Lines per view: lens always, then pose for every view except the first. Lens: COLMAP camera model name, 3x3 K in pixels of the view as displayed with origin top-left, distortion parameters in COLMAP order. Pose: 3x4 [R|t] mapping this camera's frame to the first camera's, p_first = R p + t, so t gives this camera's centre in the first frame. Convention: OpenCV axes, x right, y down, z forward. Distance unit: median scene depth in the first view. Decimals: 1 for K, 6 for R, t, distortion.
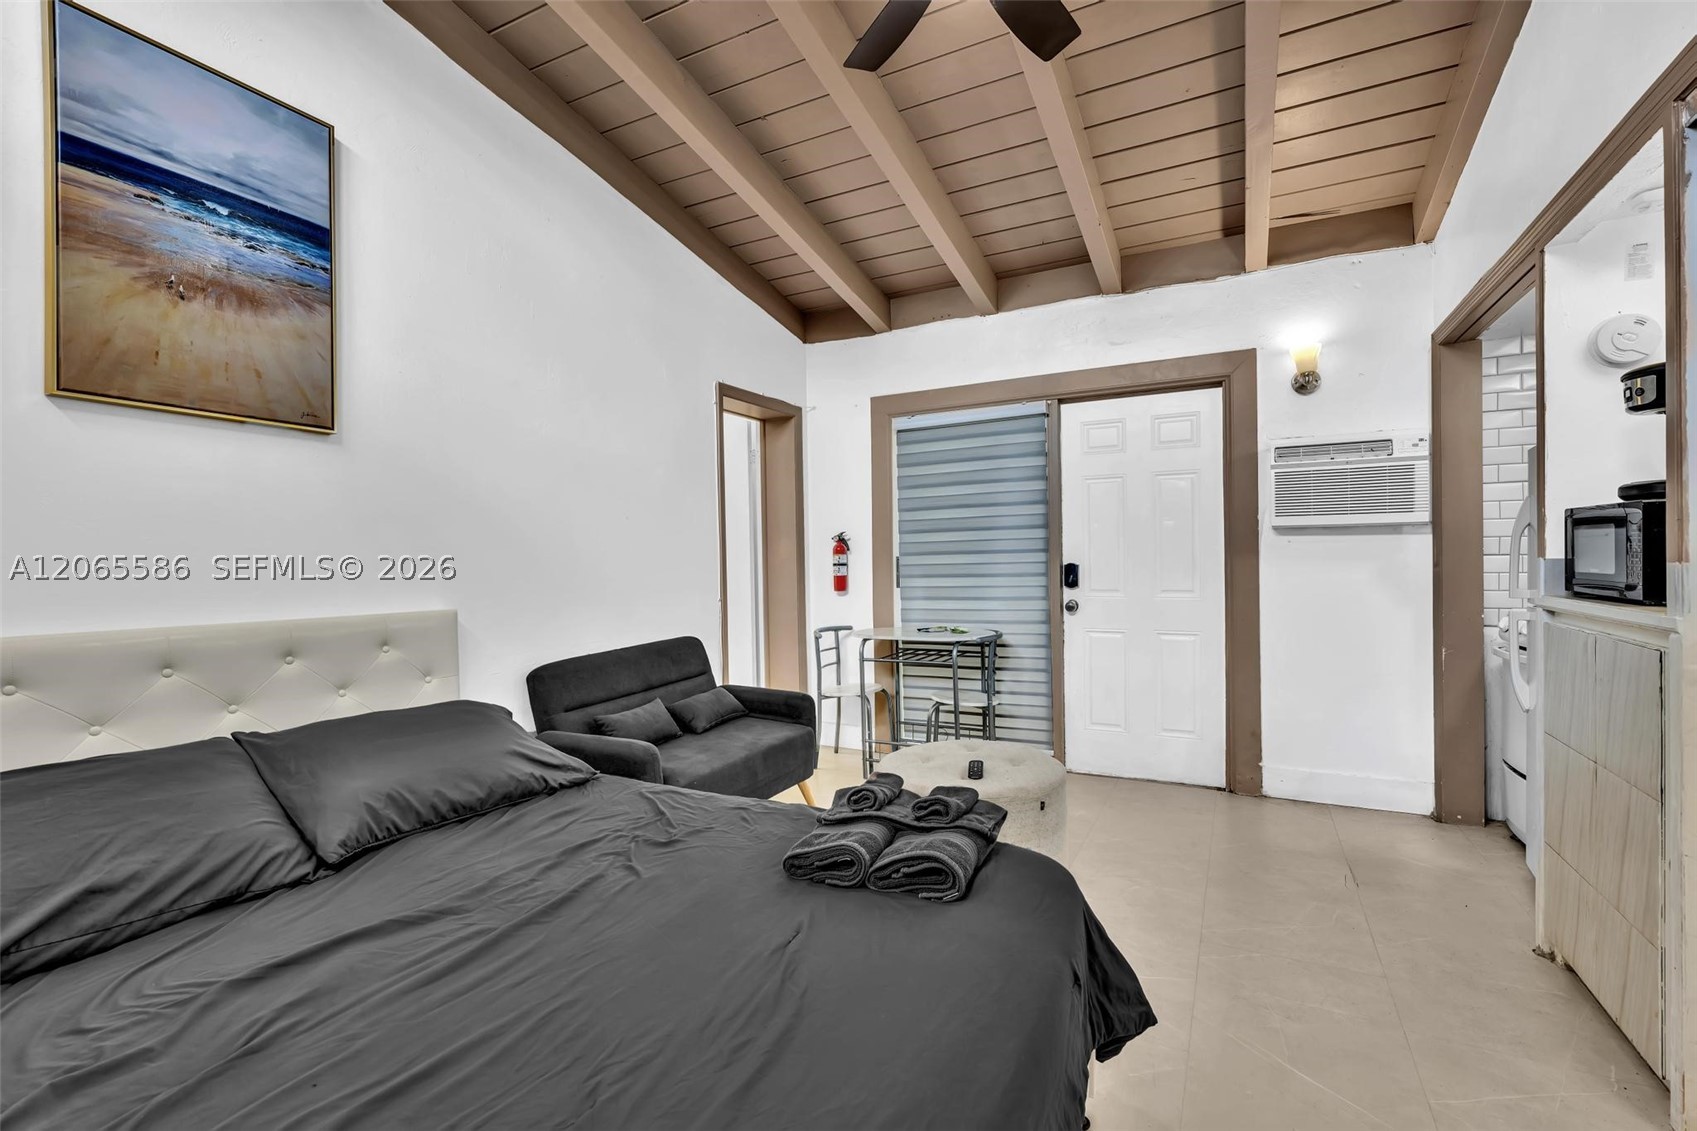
lens RADIAL K [[755.7, 0, 845.4], [0, 755.7, 568.3], [0, 0, 1]] dist [-0.005137, 0.000726]
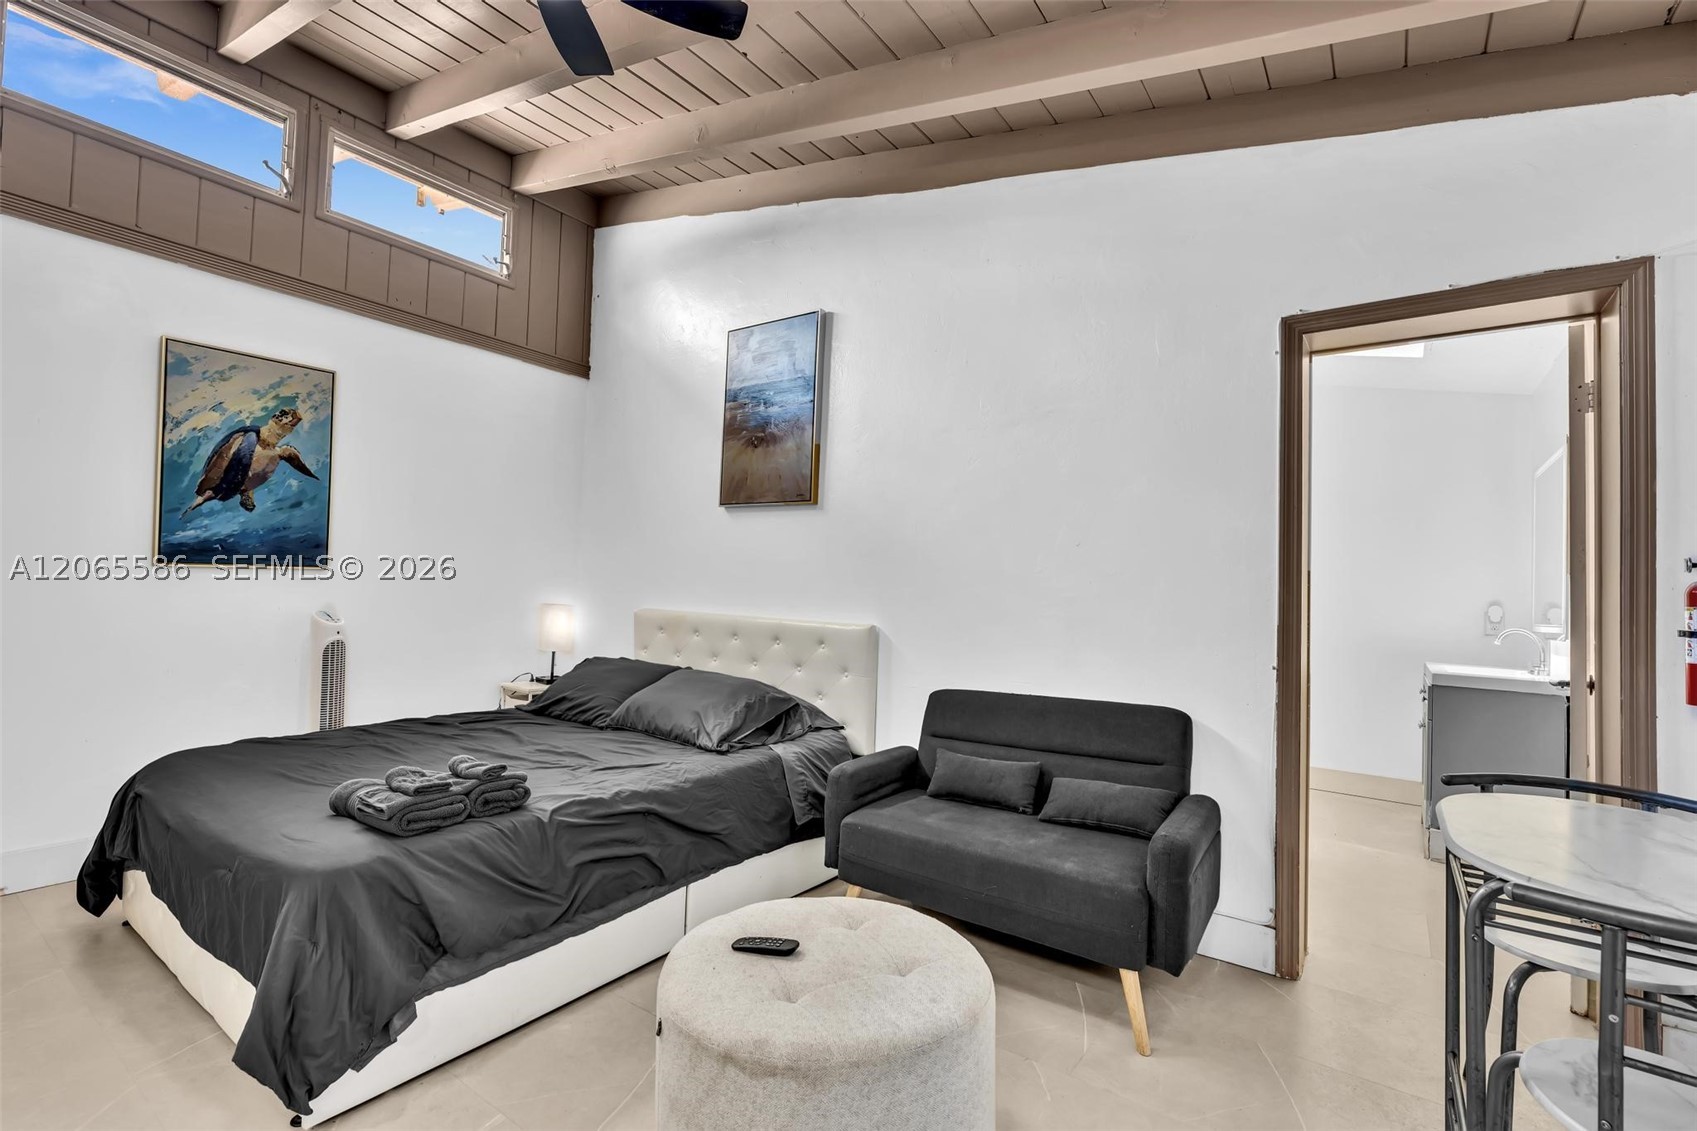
lens RADIAL K [[755.7, 0, 845.4], [0, 755.7, 568.3], [0, 0, 1]] dist [-0.005137, 0.000726]
pose [[-0.143249, -0.012199, -0.989611, 0.480005], [-0.040199, 0.999171, -0.006498, -0.020839], [0.988870, 0.038851, -0.143621, 0.722279]]
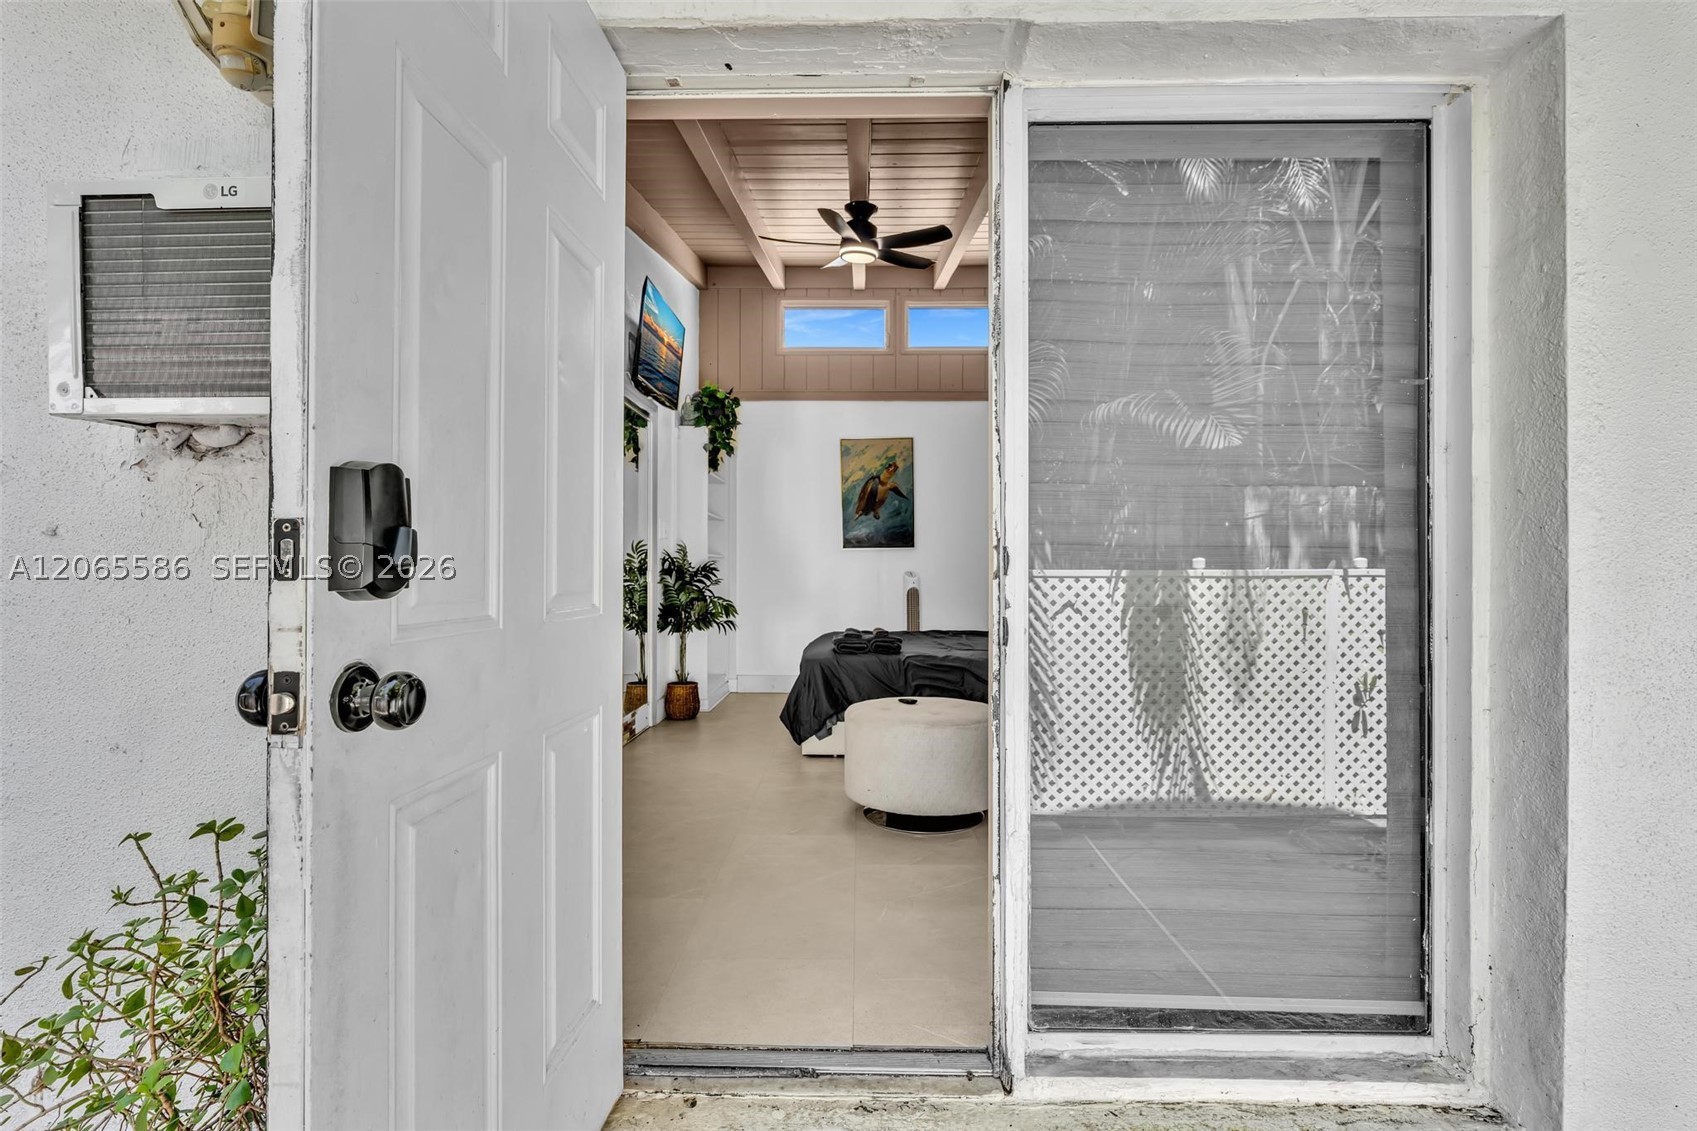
lens RADIAL K [[755.7, 0, 845.4], [0, 755.7, 568.3], [0, 0, 1]] dist [-0.005137, 0.000726]
pose [[-0.892715, 0.016245, -0.450328, 0.533539], [0.008546, 0.999781, 0.019125, 0.008204], [0.450540, 0.013225, -0.892658, 1.327595]]
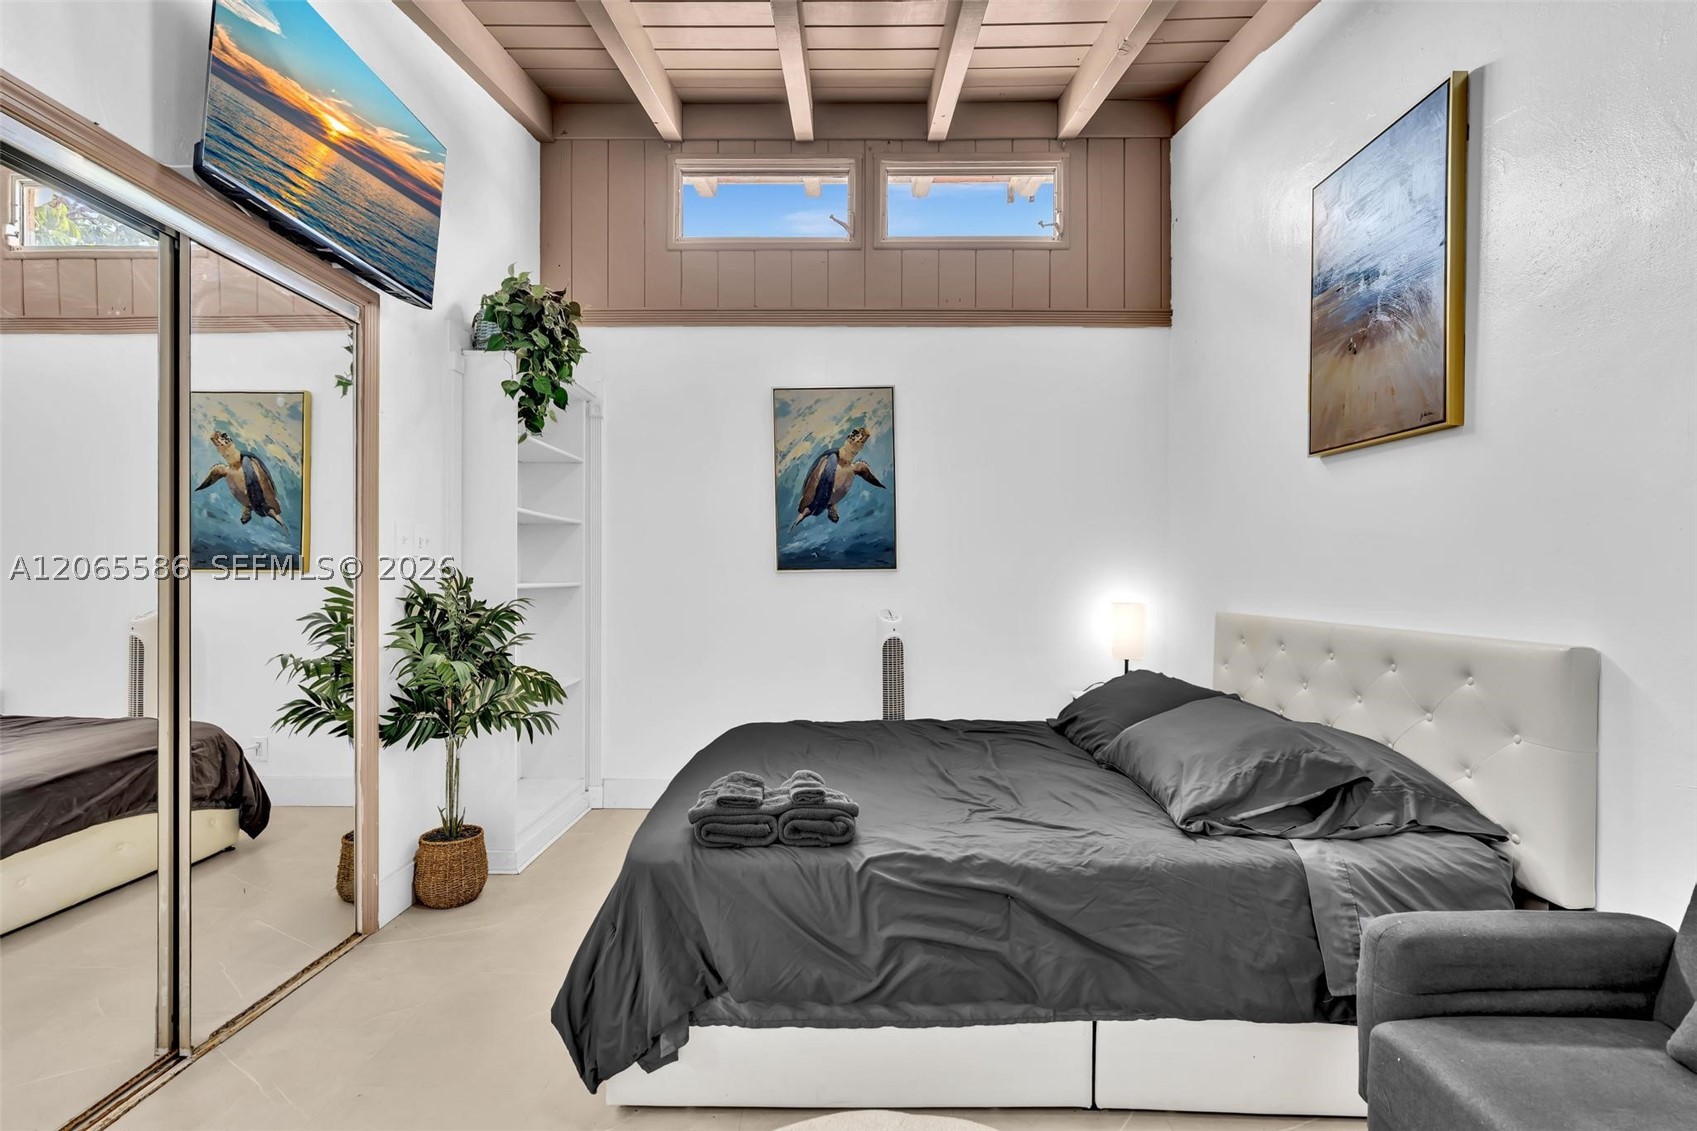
lens RADIAL K [[764.6, 0, 835.4], [0, 764.6, 577.7], [0, 0, 1]] dist [-0.004042, 0.000246]
pose [[-0.891815, 0.019082, -0.451997, 0.204717], [0.009057, 0.999663, 0.024334, -0.016106], [0.452309, 0.017608, -0.891688, 0.819417]]
